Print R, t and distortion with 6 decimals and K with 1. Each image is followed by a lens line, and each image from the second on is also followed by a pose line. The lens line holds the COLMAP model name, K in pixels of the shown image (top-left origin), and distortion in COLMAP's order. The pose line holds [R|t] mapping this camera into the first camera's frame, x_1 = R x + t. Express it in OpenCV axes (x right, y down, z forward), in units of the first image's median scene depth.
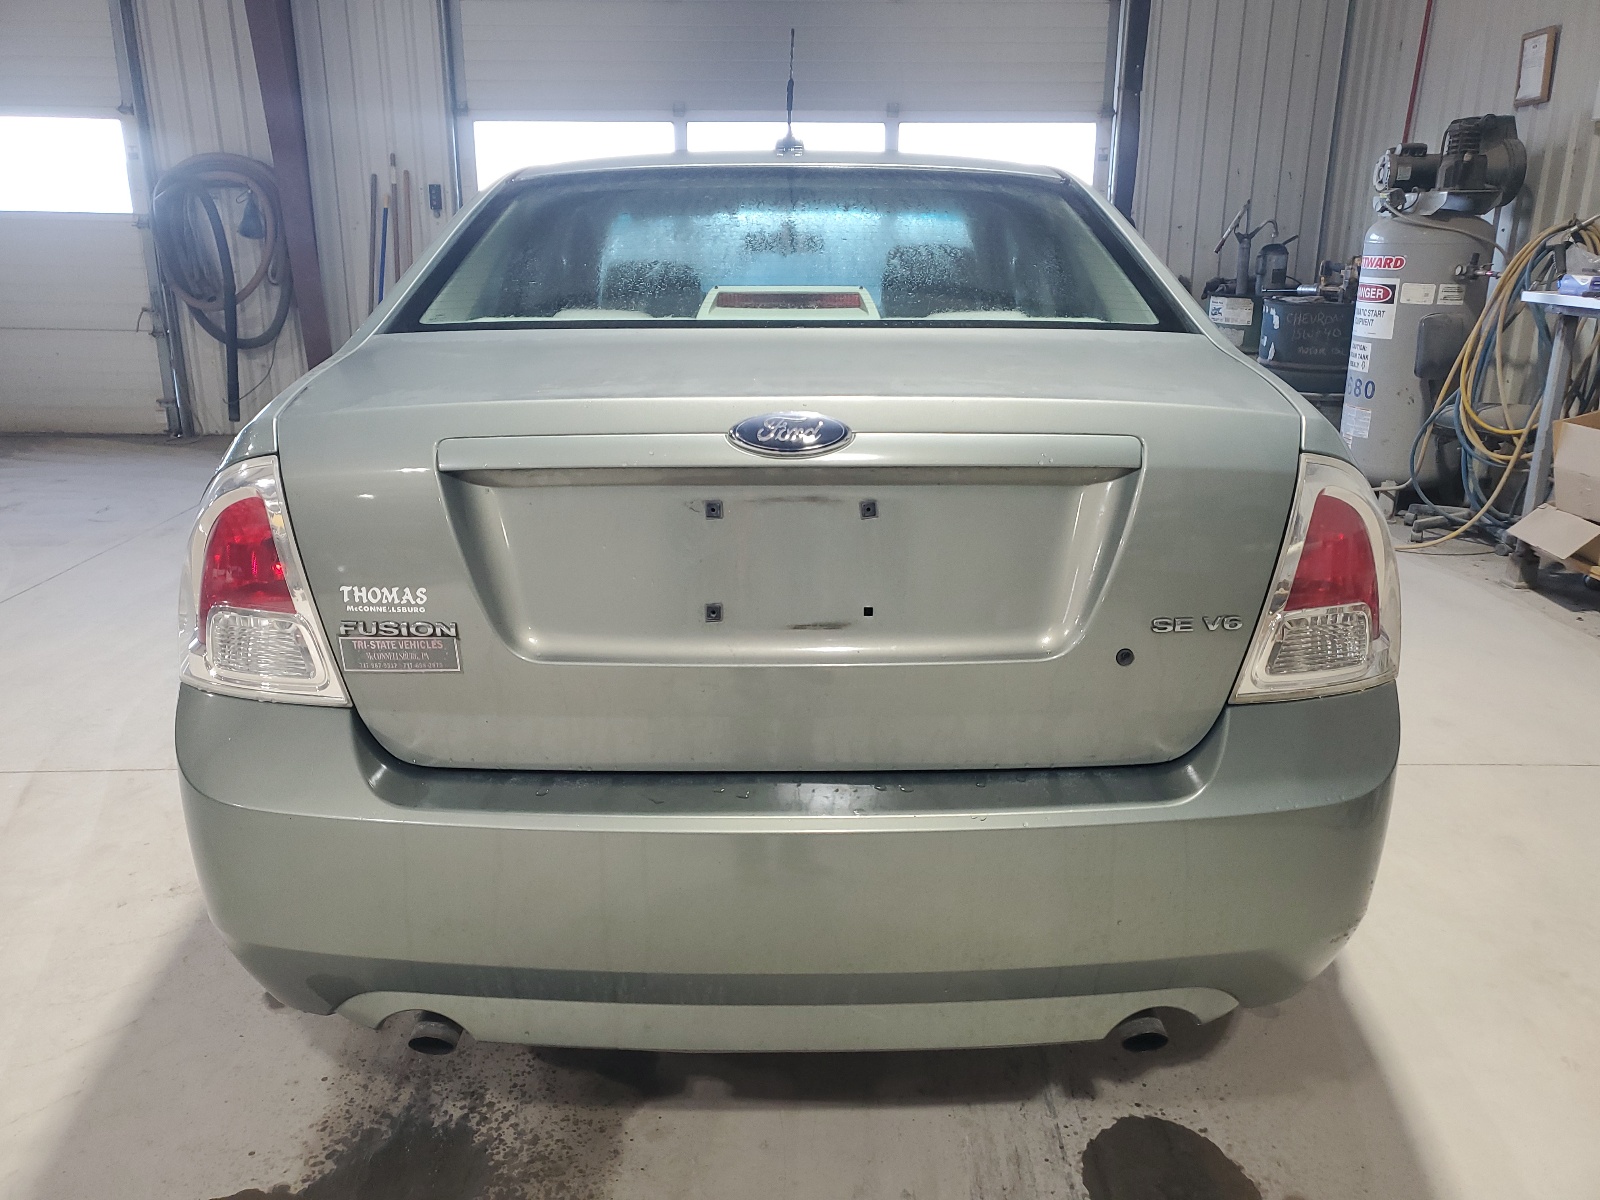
lens RADIAL K [[1229.6, 0, 799.9], [0, 1229.6, 601.9], [0, 0, 1]] dist [-0.008219, -0.003446]
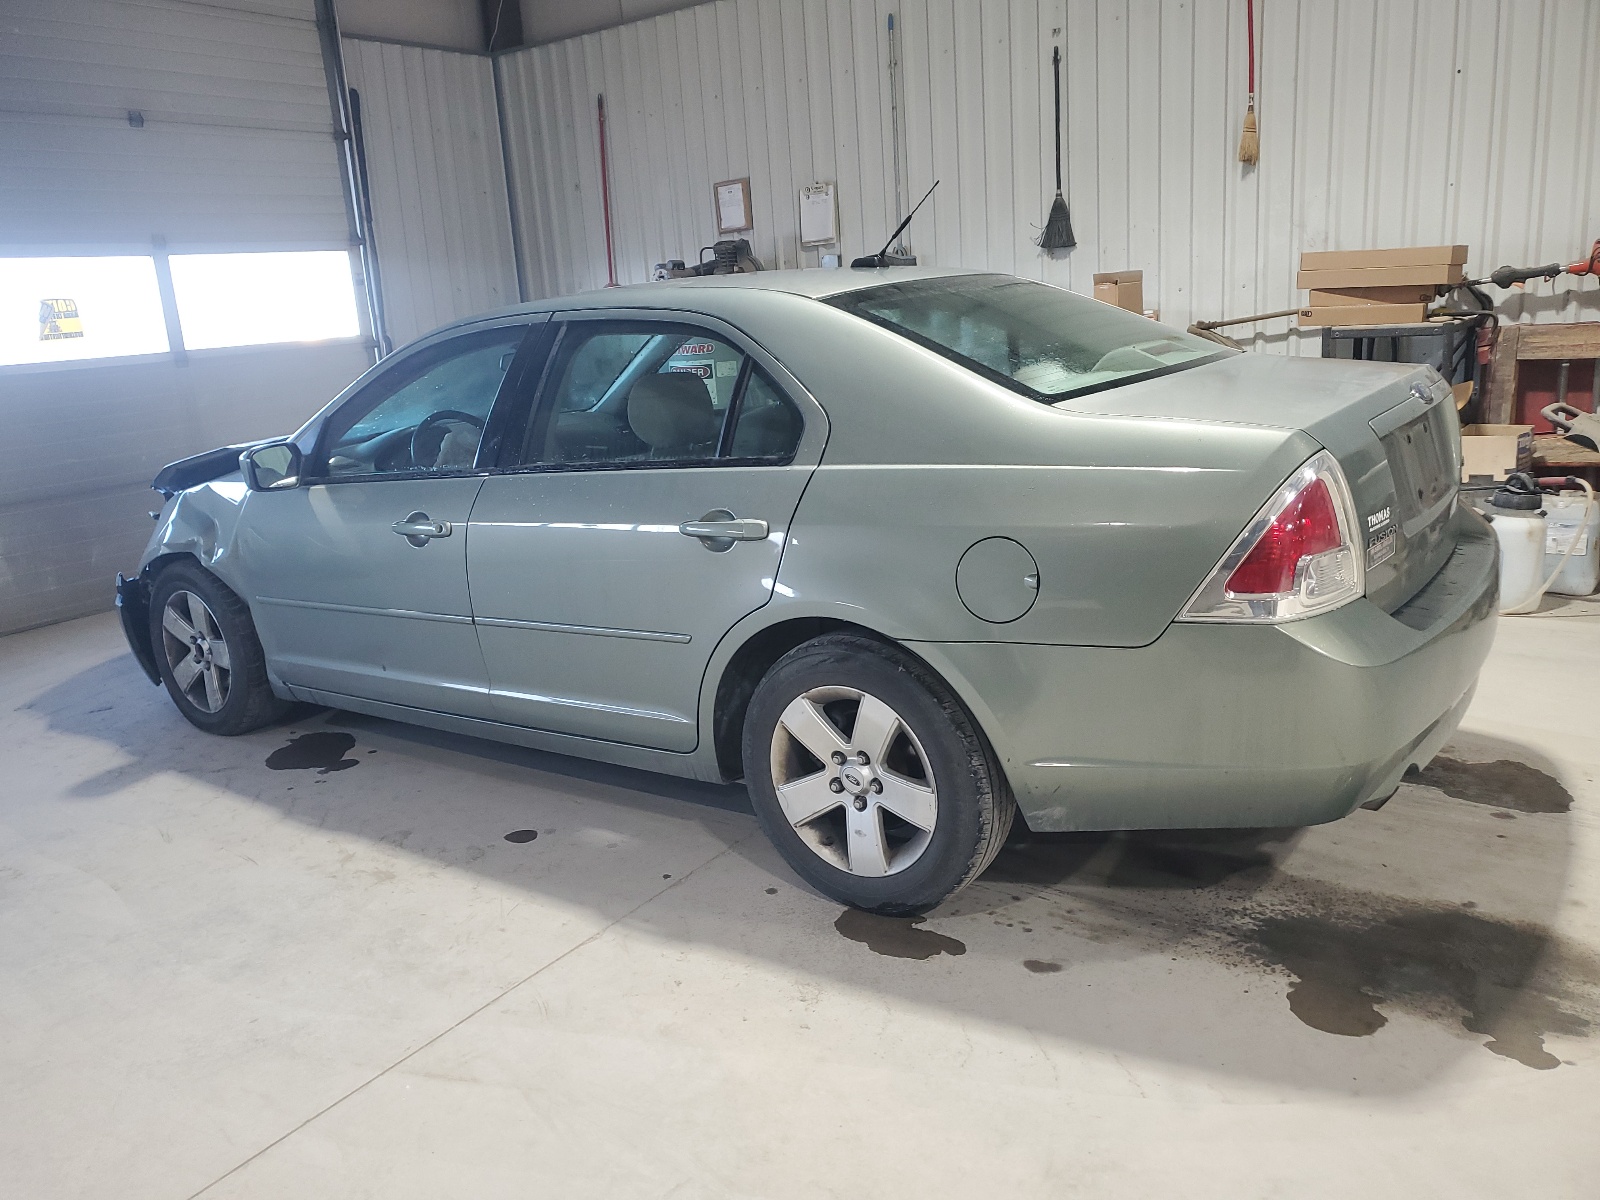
lens RADIAL K [[1229.6, 0, 798.8], [0, 1229.6, 603.0], [0, 0, 1]] dist [-0.008219, -0.003446]
pose [[0.591348, -0.234664, 0.771518, -1.083549], [0.305078, 0.950719, 0.055335, -0.115336], [-0.746482, 0.202651, 0.633796, 0.278878]]
